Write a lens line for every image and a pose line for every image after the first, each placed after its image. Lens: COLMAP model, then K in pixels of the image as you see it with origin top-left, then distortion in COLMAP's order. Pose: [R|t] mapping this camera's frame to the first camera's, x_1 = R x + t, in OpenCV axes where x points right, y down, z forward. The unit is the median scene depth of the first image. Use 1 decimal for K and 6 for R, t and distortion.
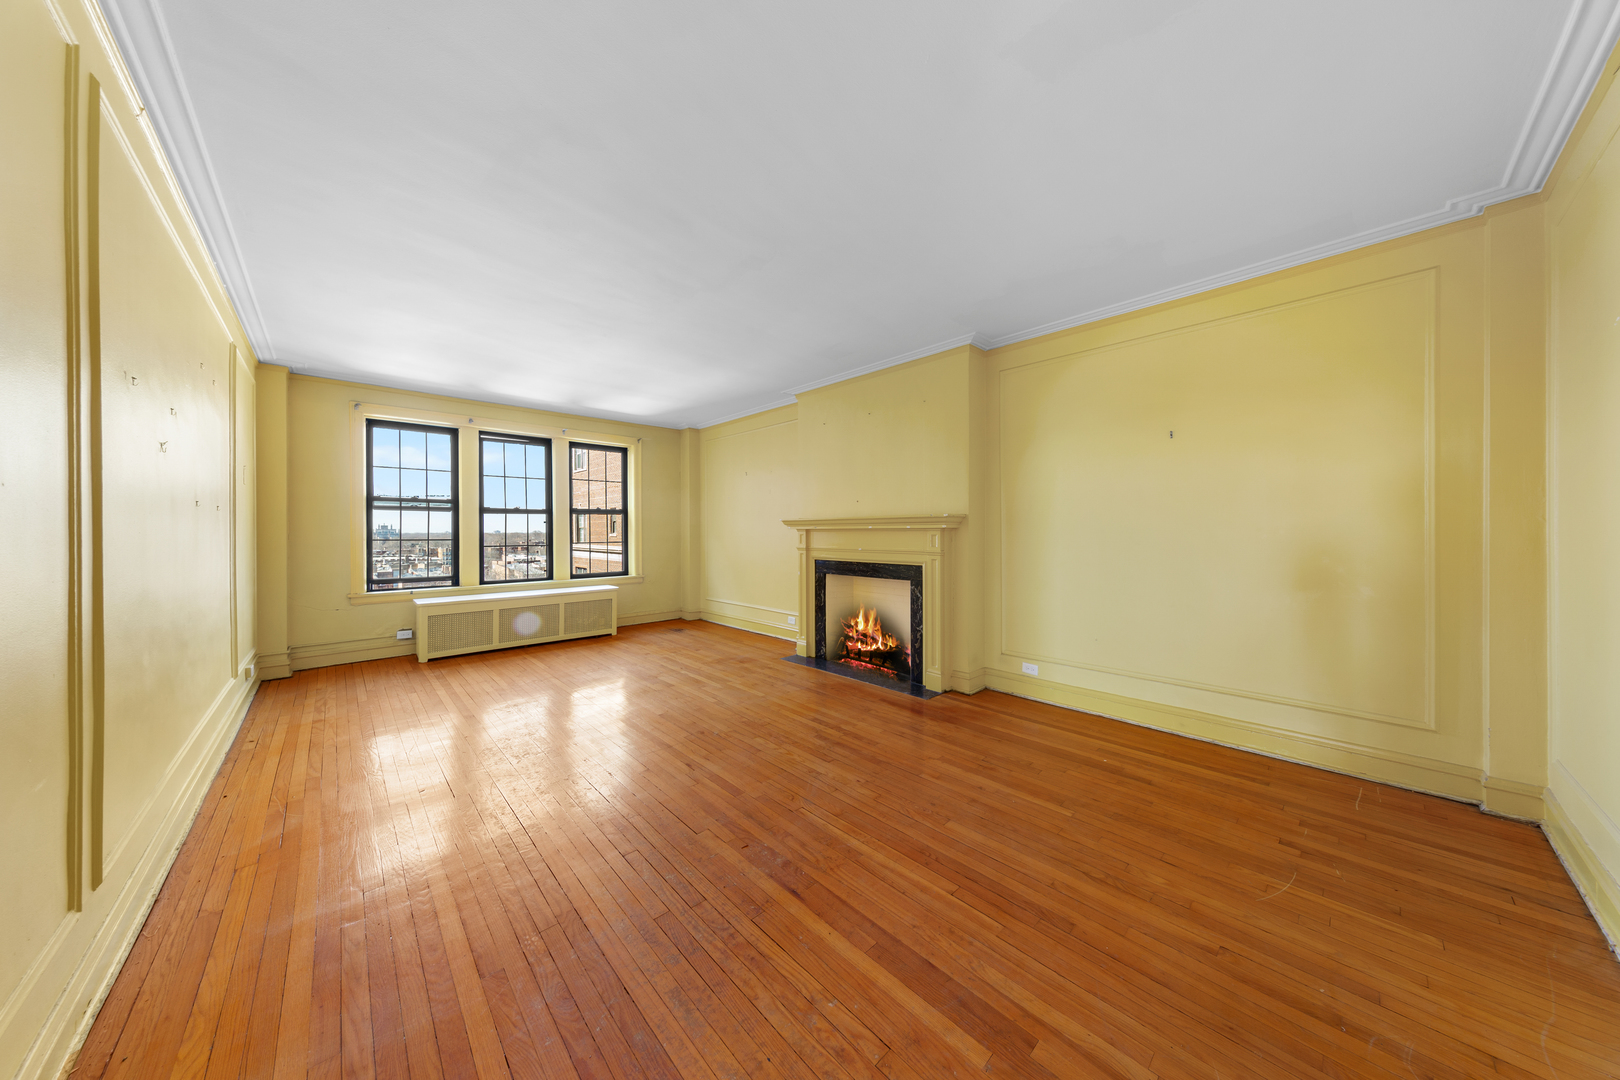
lens RADIAL K [[510.2, 0, 813.8], [0, 510.2, 534.8], [0, 0, 1]] dist [0.007855, -0.000296]
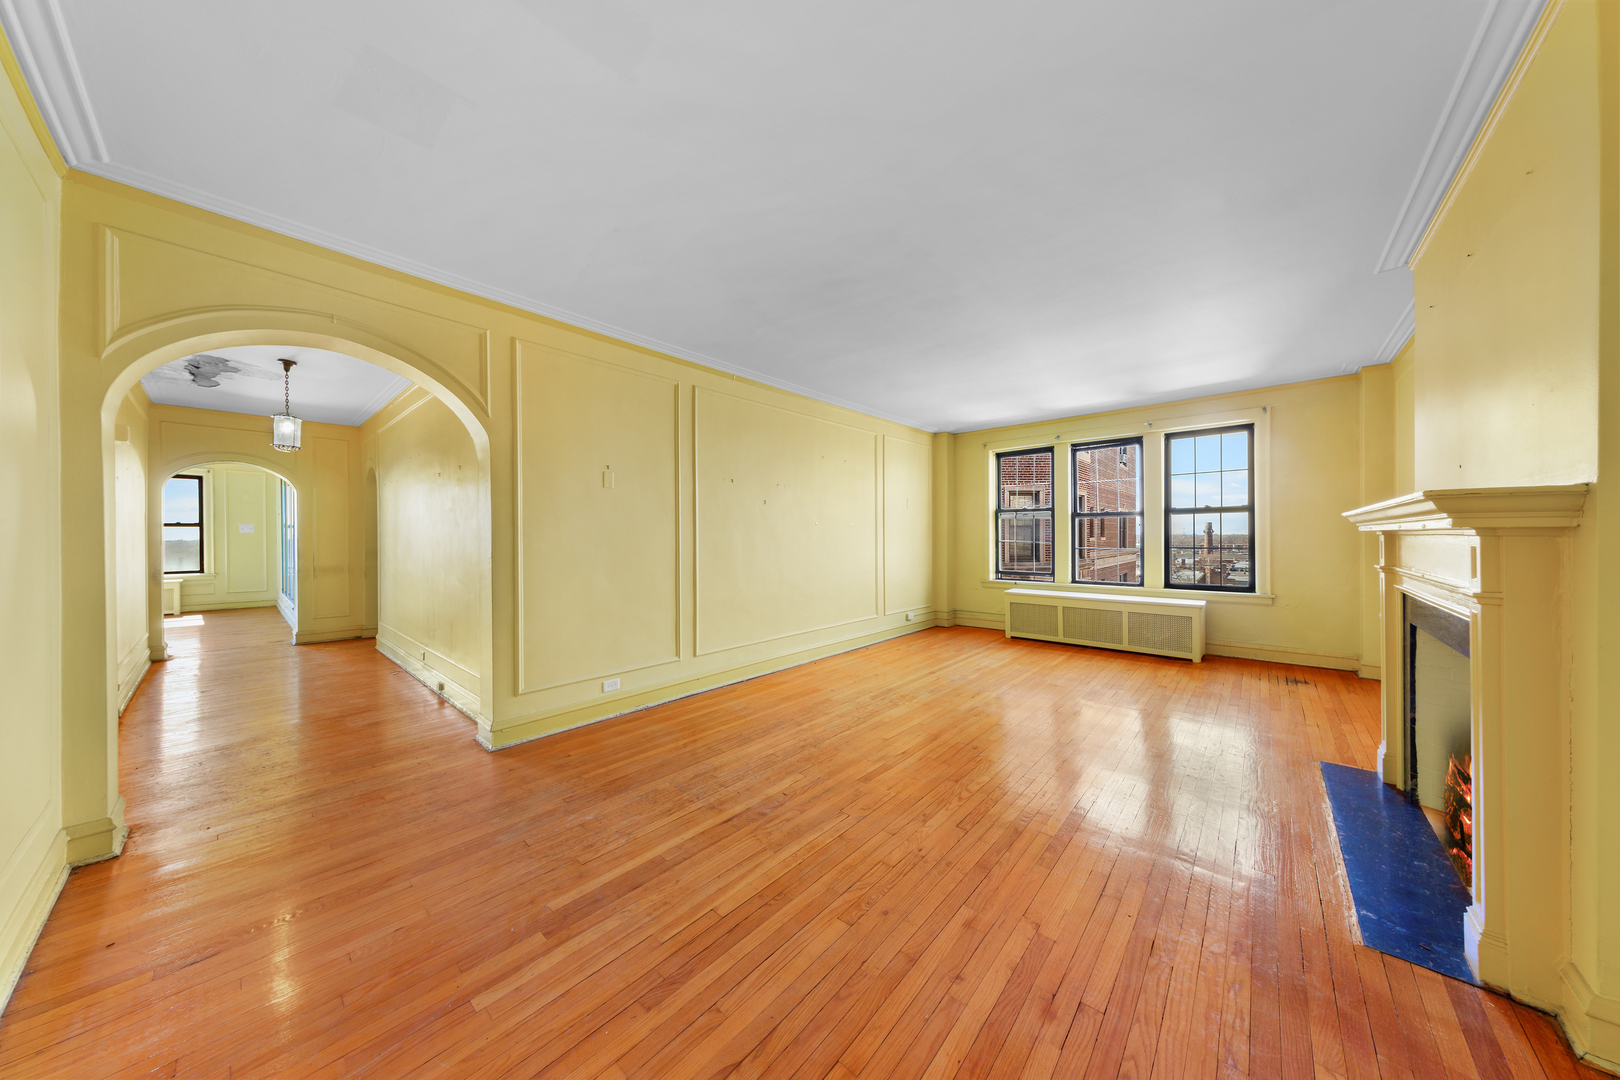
lens RADIAL K [[510.2, 0, 809.2], [0, 510.2, 539.4], [0, 0, 1]] dist [0.007855, -0.000296]
pose [[0.088866, 0.007925, -0.996012, 1.075595], [-0.001149, 0.999968, 0.007854, -0.011068], [0.996043, 0.000447, 0.088872, 0.940644]]
